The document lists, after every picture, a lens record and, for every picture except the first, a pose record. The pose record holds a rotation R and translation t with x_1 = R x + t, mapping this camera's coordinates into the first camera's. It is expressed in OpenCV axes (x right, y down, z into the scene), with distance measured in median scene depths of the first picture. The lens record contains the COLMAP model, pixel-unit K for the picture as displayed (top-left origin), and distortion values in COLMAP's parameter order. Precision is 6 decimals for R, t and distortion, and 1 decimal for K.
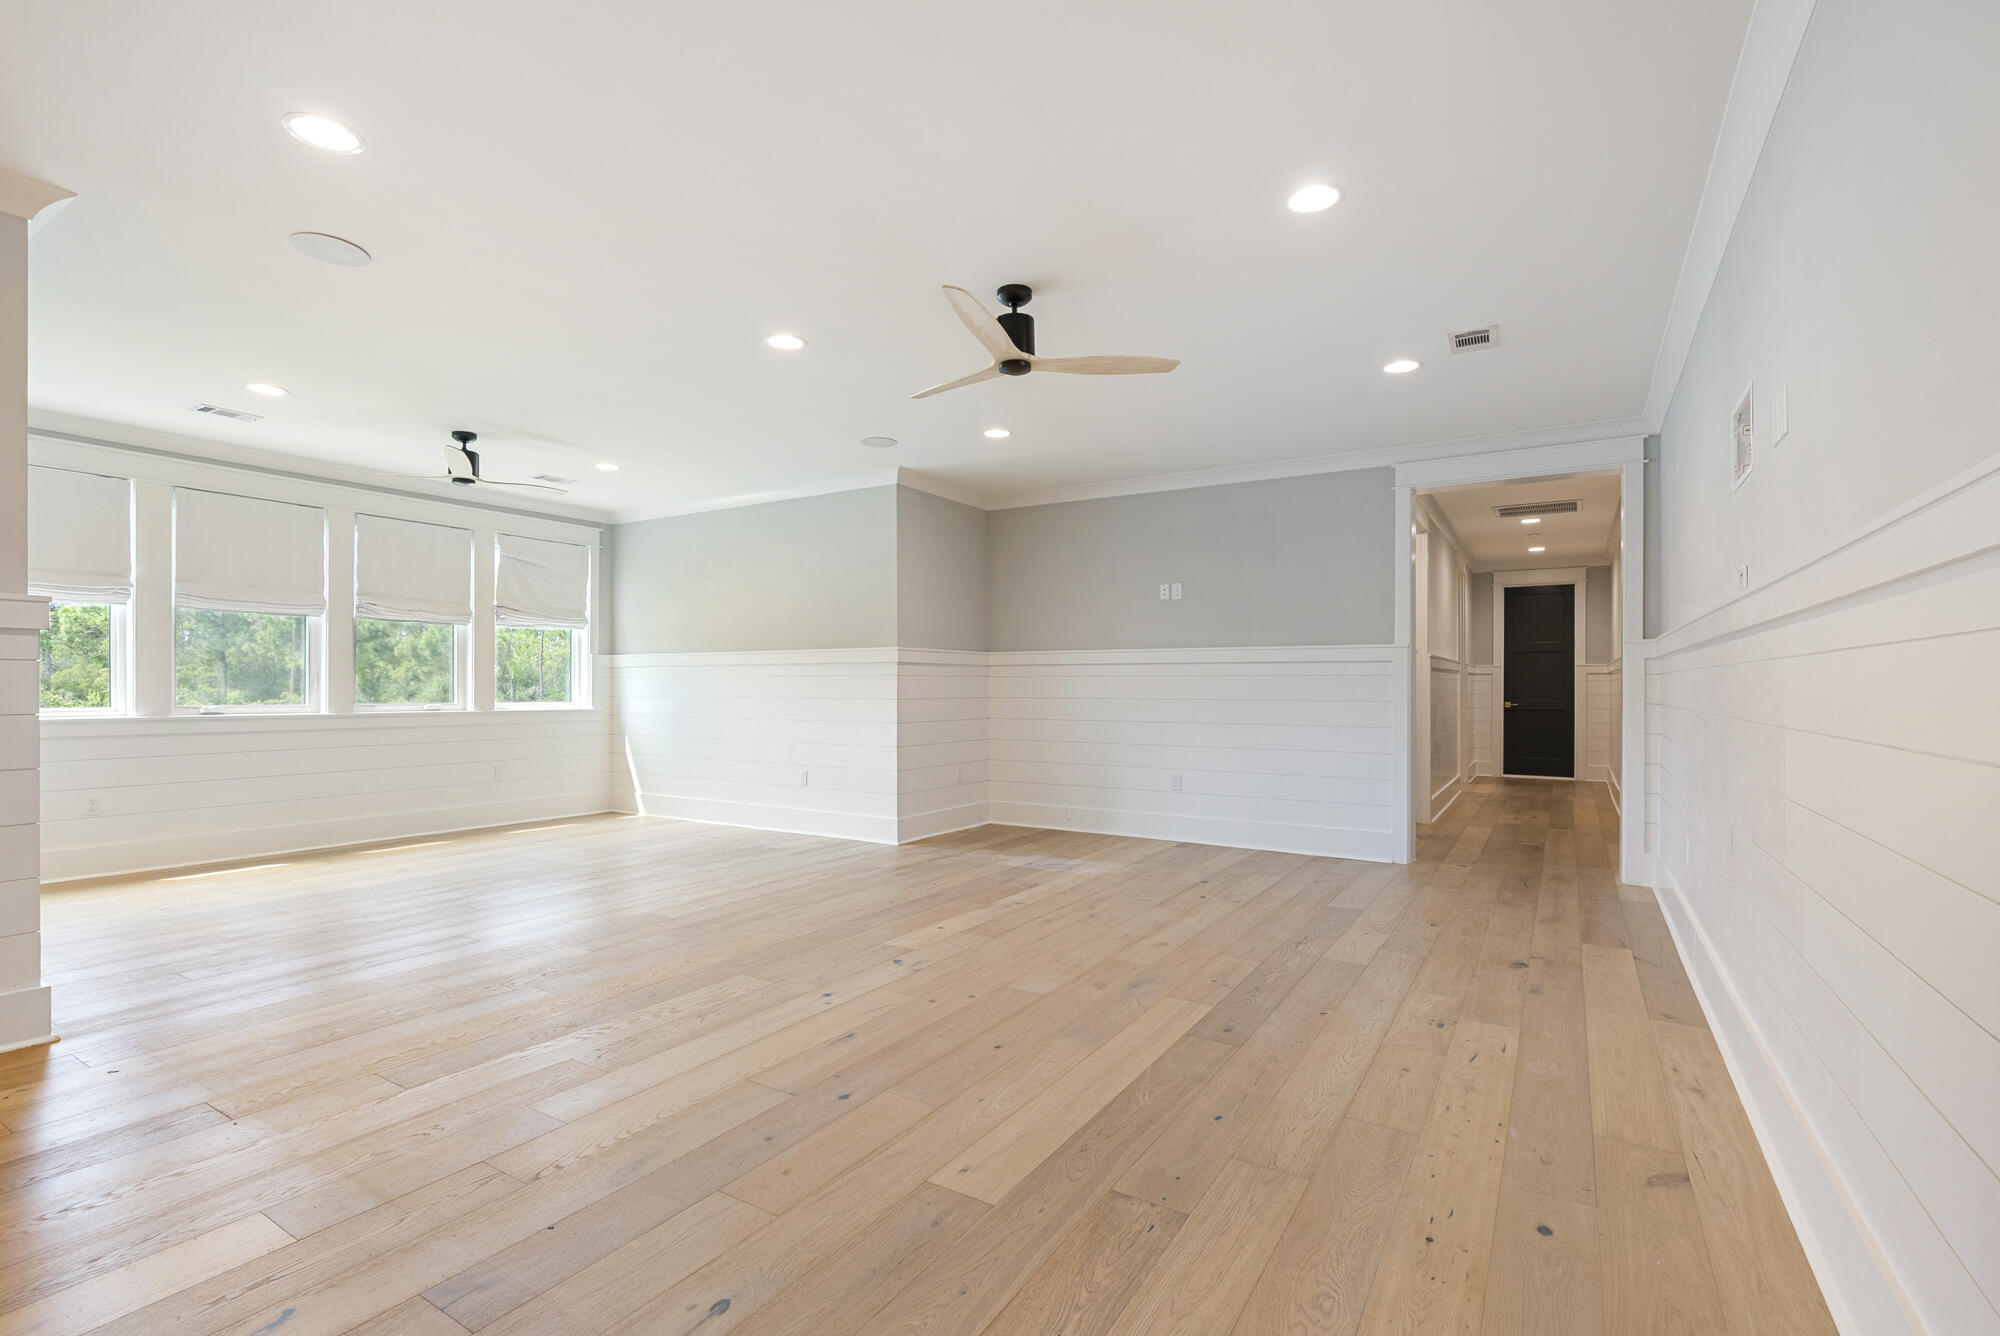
lens RADIAL K [[932.9, 0, 1000.0], [0, 932.9, 668.0], [0, 0, 1]] dist [-0.017777, 0.000192]
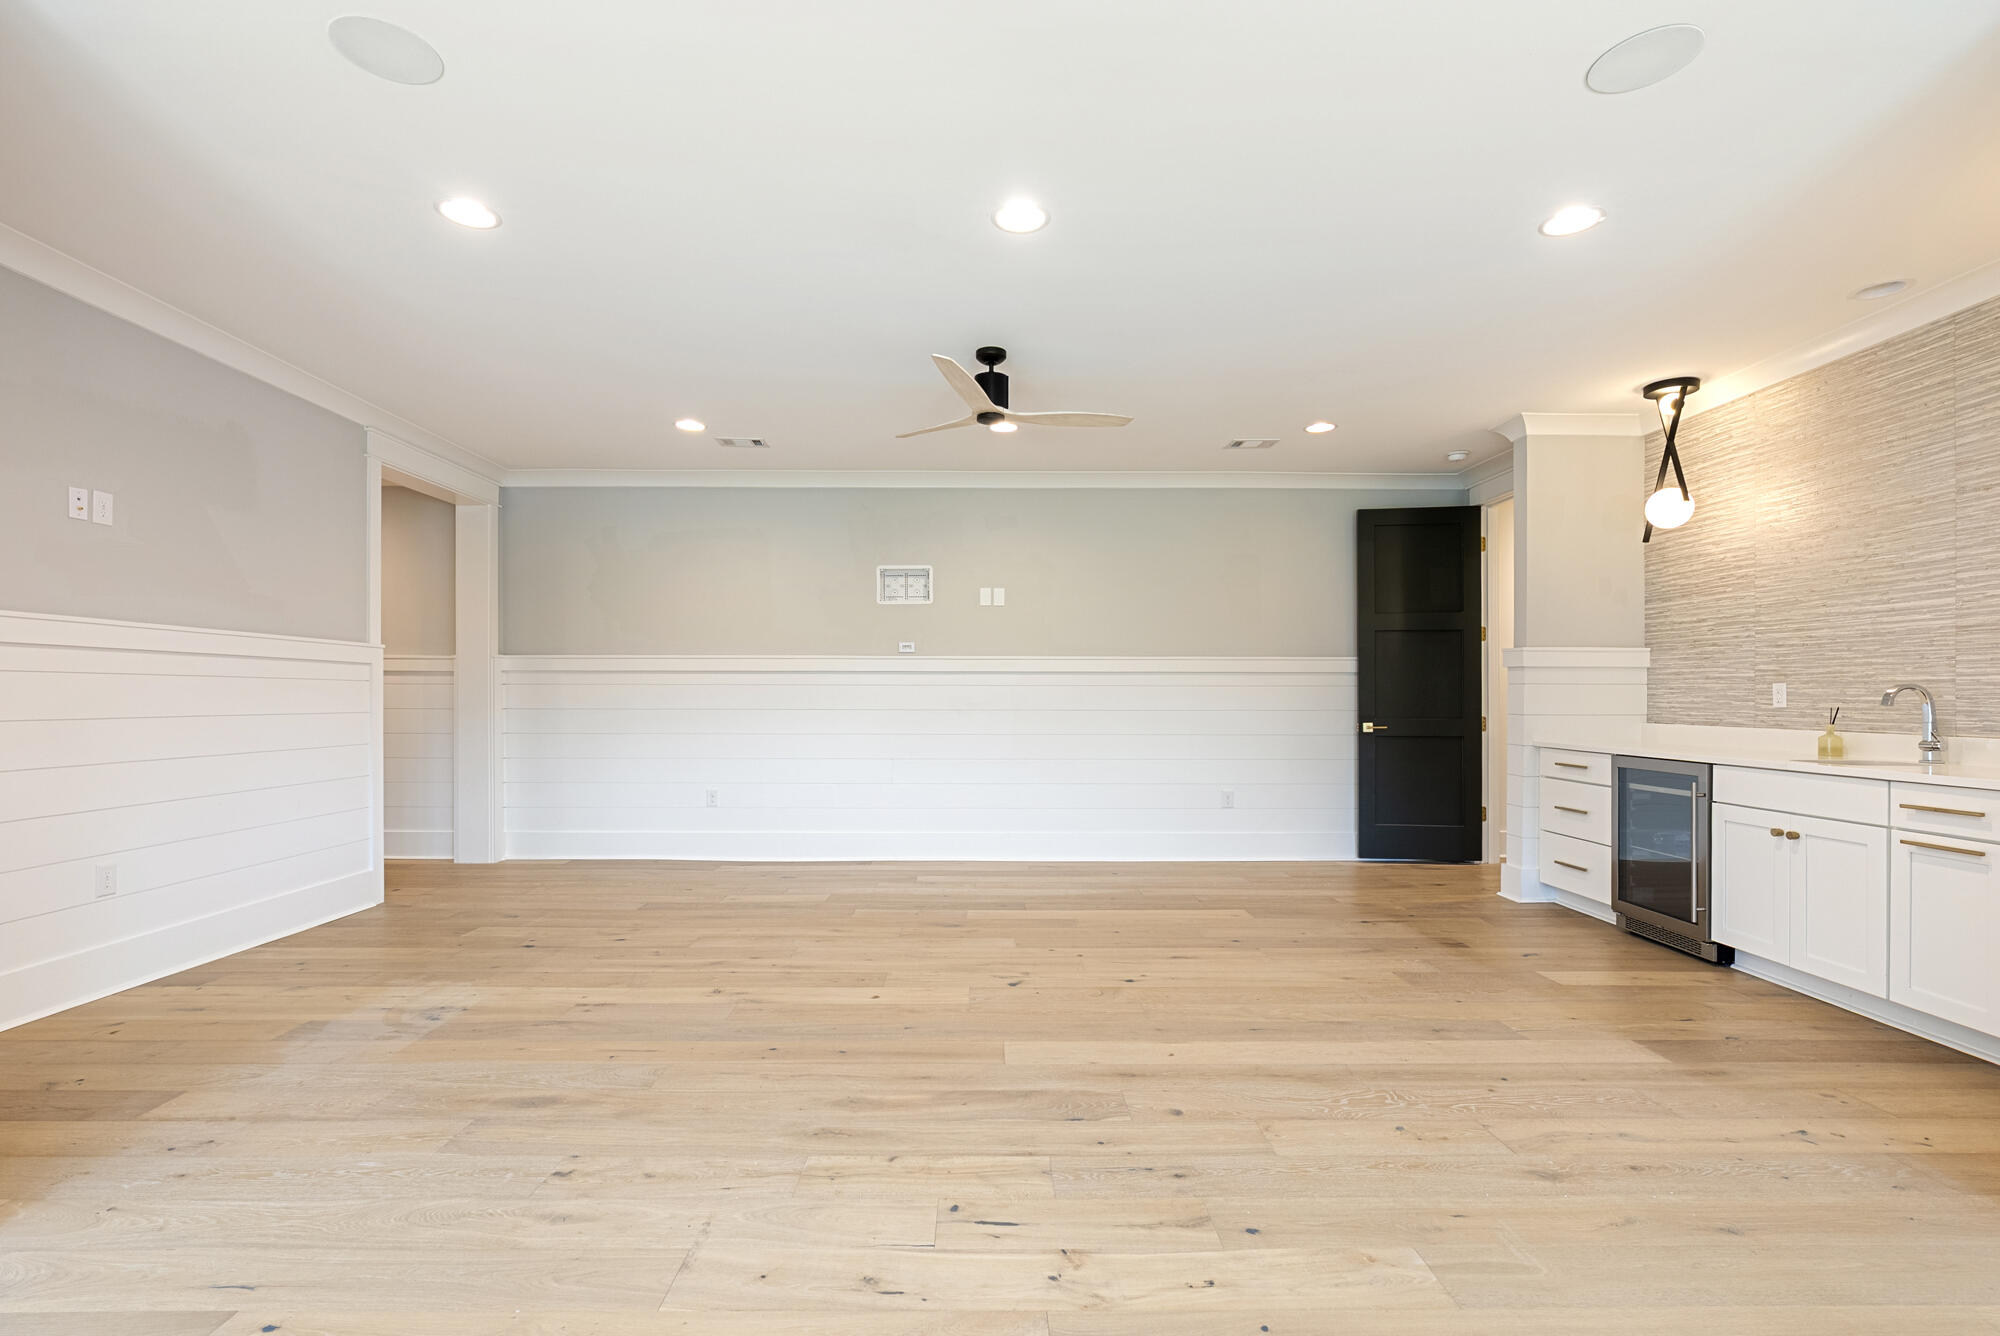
lens RADIAL K [[917.5, 0, 999.4], [0, 917.5, 698.9], [0, 0, 1]] dist [-0.001273, 0.000252]
pose [[-0.525174, -0.003122, 0.850989, -0.948949], [-0.020456, 0.999751, -0.008956, 0.027581], [-0.850749, -0.022111, -0.525107, 1.576235]]
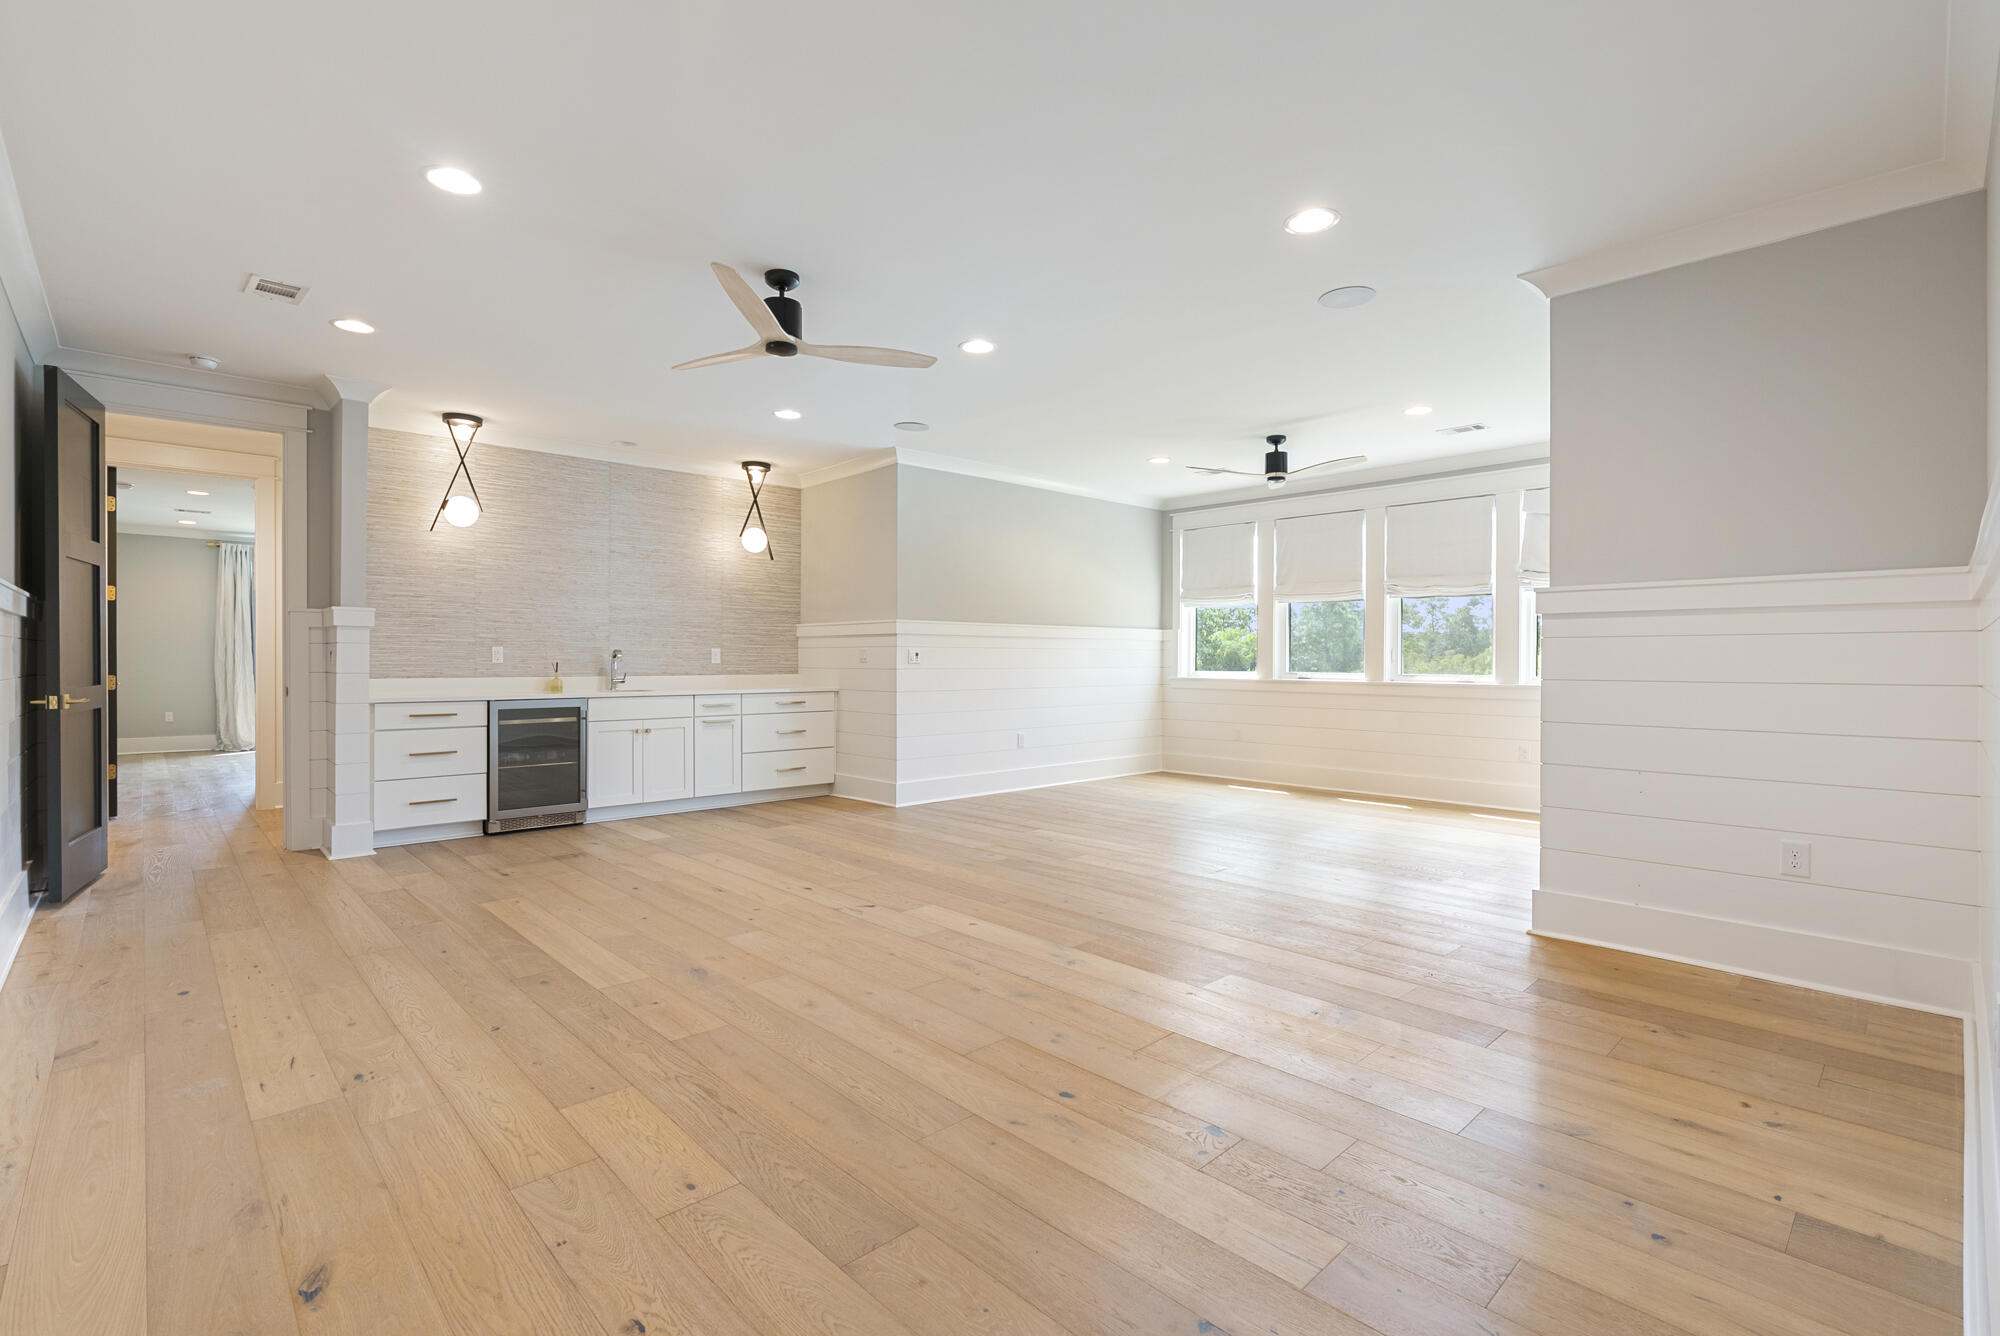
lens RADIAL K [[908.0, 0, 1000.0], [0, 908.0, 668.0], [0, 0, 1]] dist [0.001558, 0.000502]
pose [[-0.264367, 0.010092, -0.964369, 0.927844], [0.020841, 0.999772, 0.004749, 0.028929], [0.964197, -0.018843, -0.264517, 1.495582]]
